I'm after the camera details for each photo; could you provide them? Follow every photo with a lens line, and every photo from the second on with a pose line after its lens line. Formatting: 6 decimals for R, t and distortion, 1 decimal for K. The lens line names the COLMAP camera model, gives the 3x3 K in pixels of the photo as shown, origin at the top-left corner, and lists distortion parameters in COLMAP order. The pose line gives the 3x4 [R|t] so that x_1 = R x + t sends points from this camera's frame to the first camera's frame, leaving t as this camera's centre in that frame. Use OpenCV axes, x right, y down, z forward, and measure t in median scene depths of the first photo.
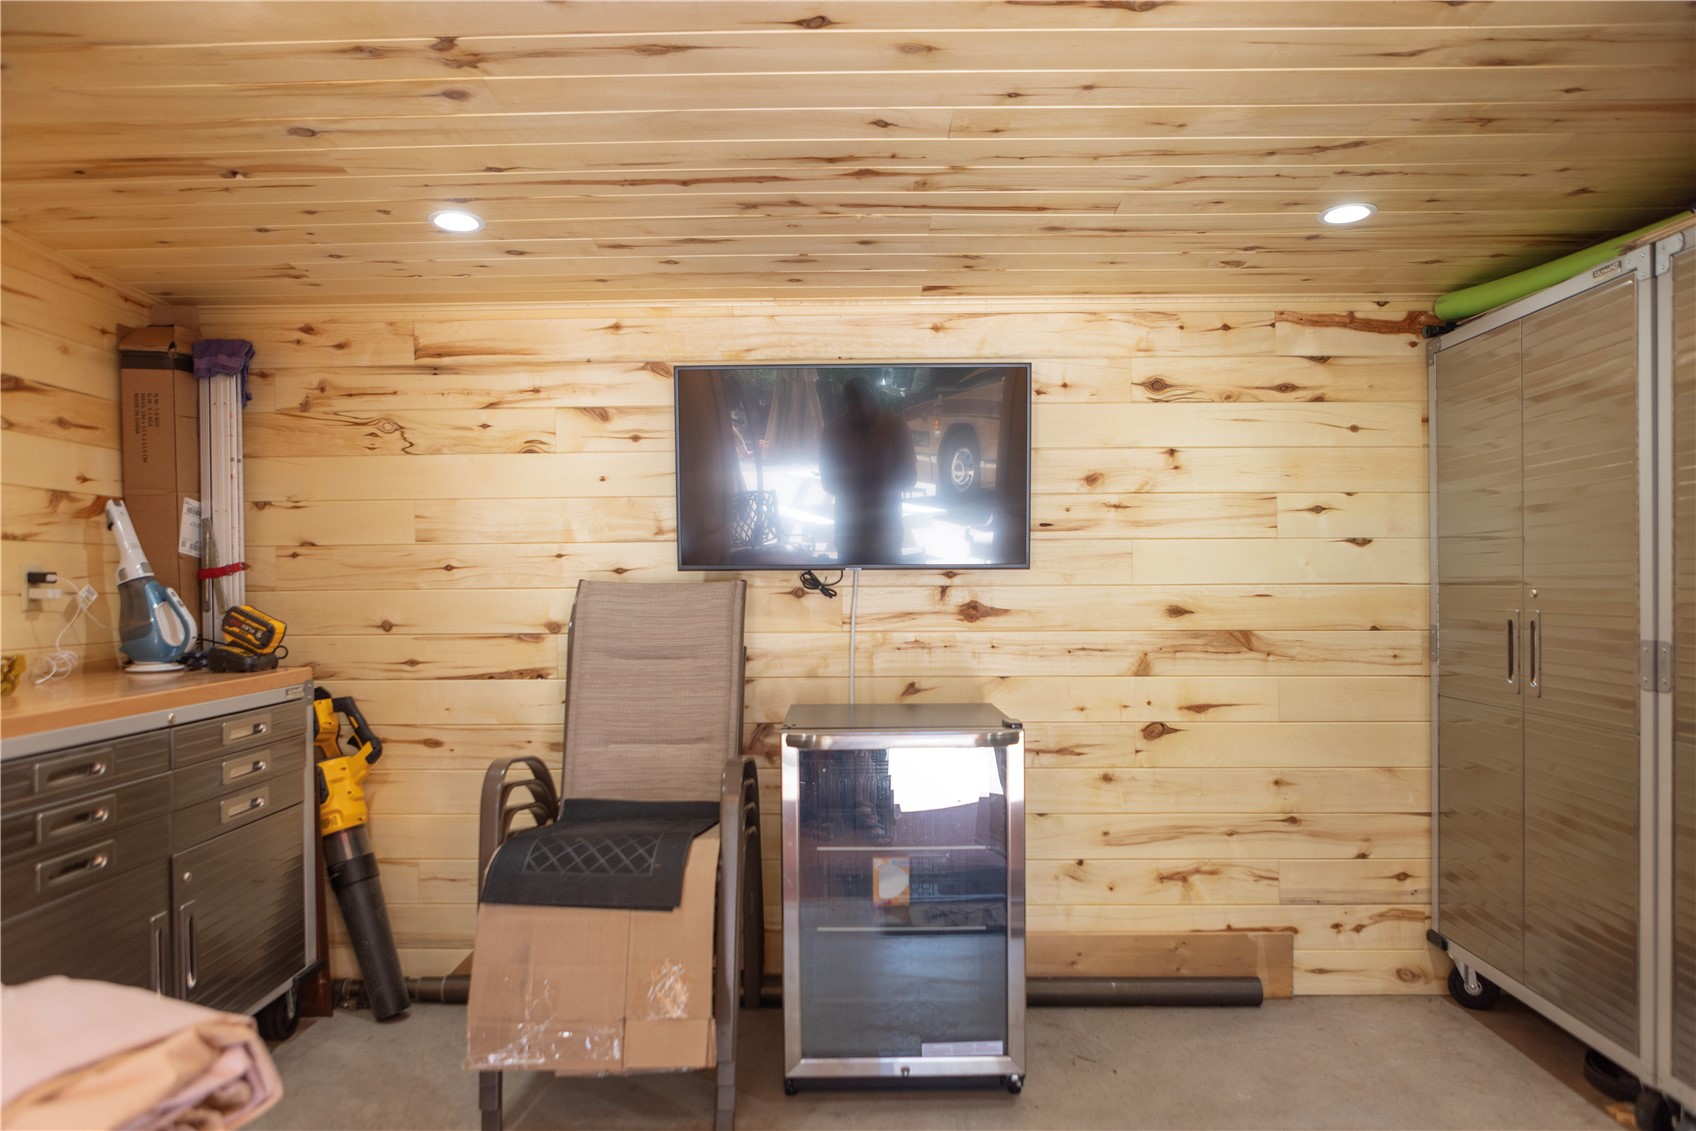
lens RADIAL K [[1164.3, 0, 848.1], [0, 1164.3, 573.0], [0, 0, 1]] dist [-0.010484, -0.003191]
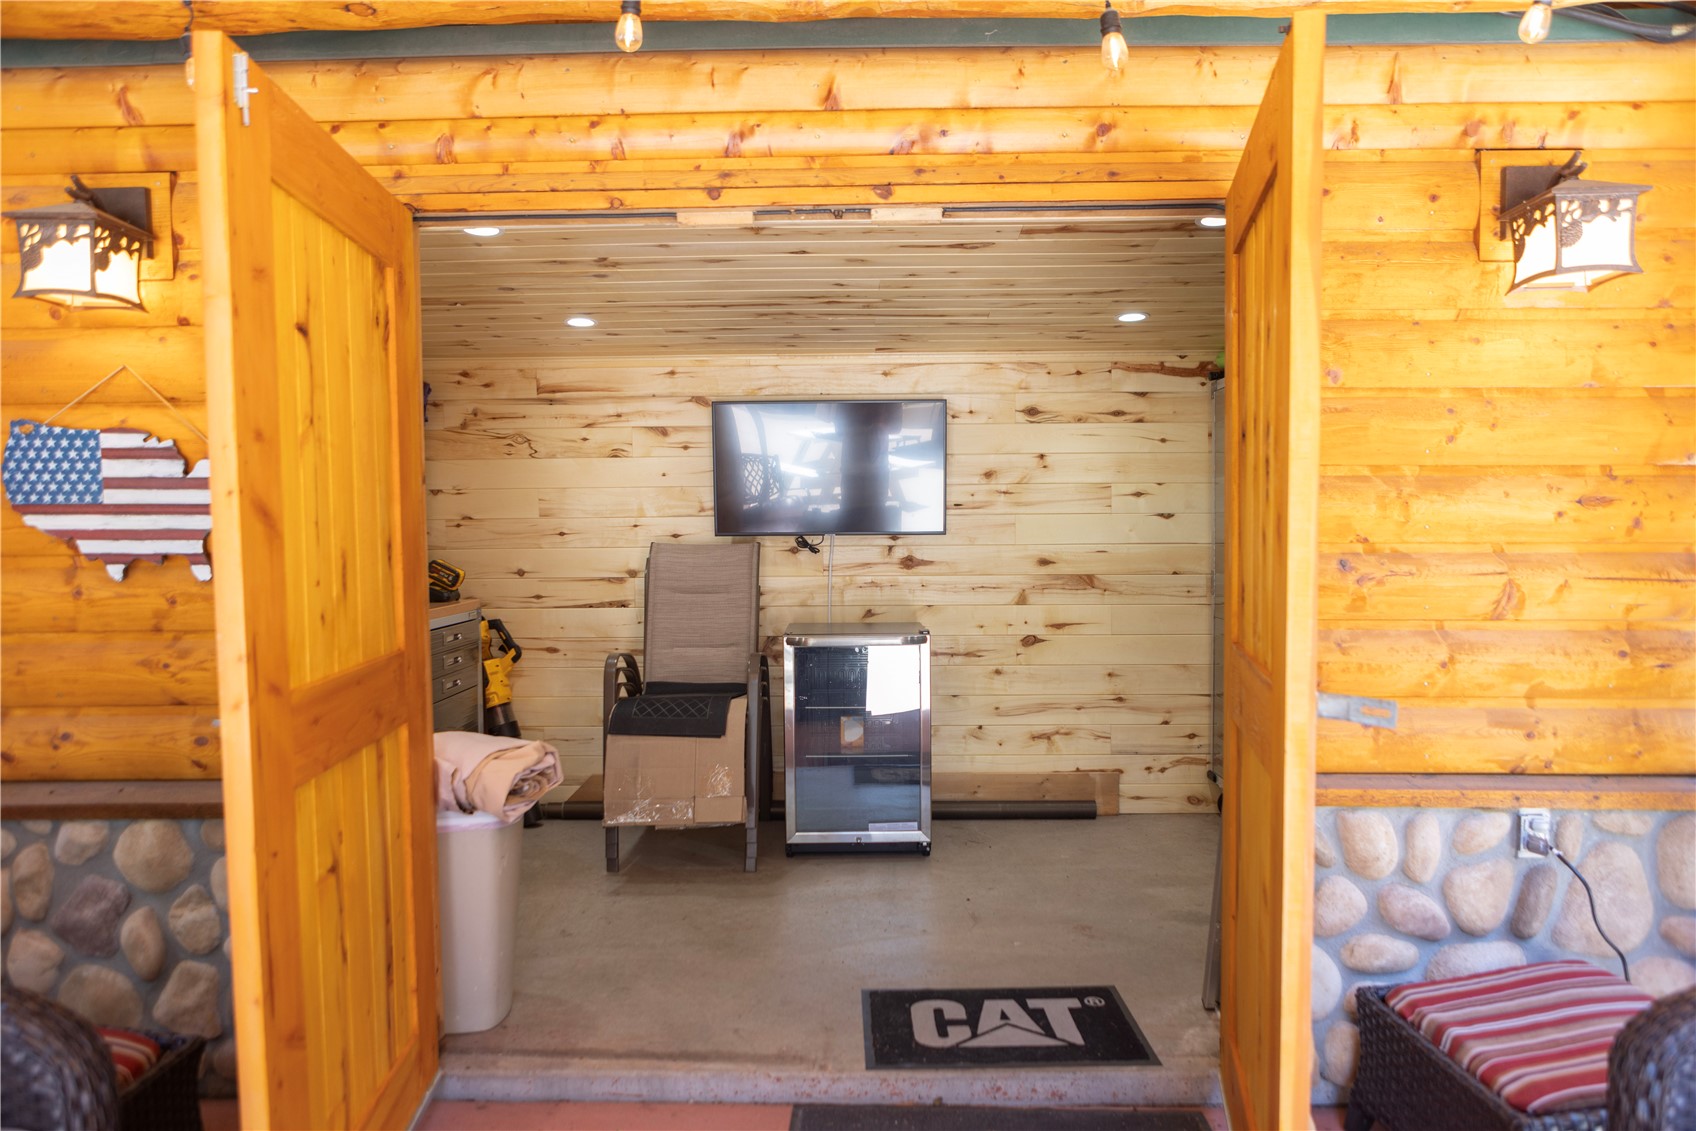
lens RADIAL K [[1164.3, 0, 845.0], [0, 1164.3, 573.7], [0, 0, 1]] dist [-0.010484, -0.003191]
pose [[0.999996, -0.001496, -0.002425, 0.027027], [0.001607, 0.998906, 0.046731, -0.023199], [0.002353, -0.046735, 0.998905, -0.514268]]
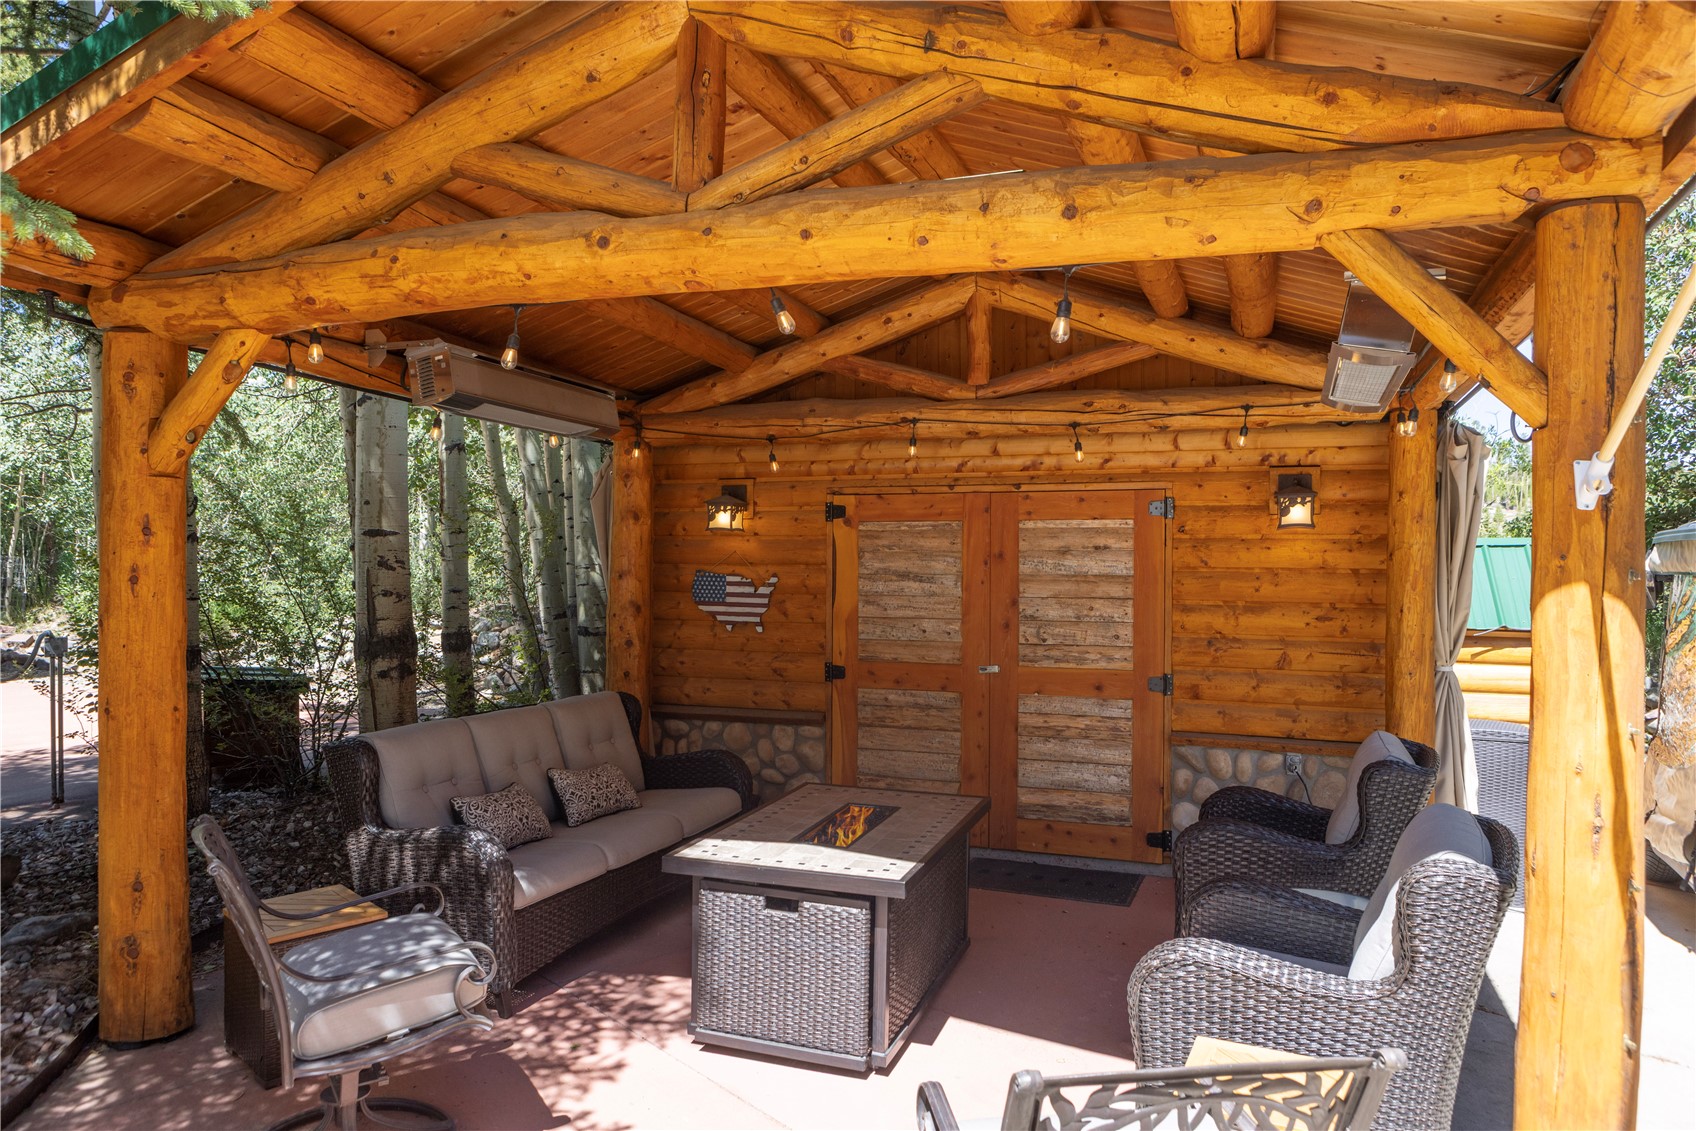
lens RADIAL K [[1164.3, 0, 847.1], [0, 1164.3, 566.7], [0, 0, 1]] dist [-0.010484, -0.003191]
pose [[0.942815, 0.015020, -0.332978, 0.811550], [-0.015211, 0.999882, 0.002032, -0.185492], [0.332970, 0.003149, 0.942932, -2.715585]]
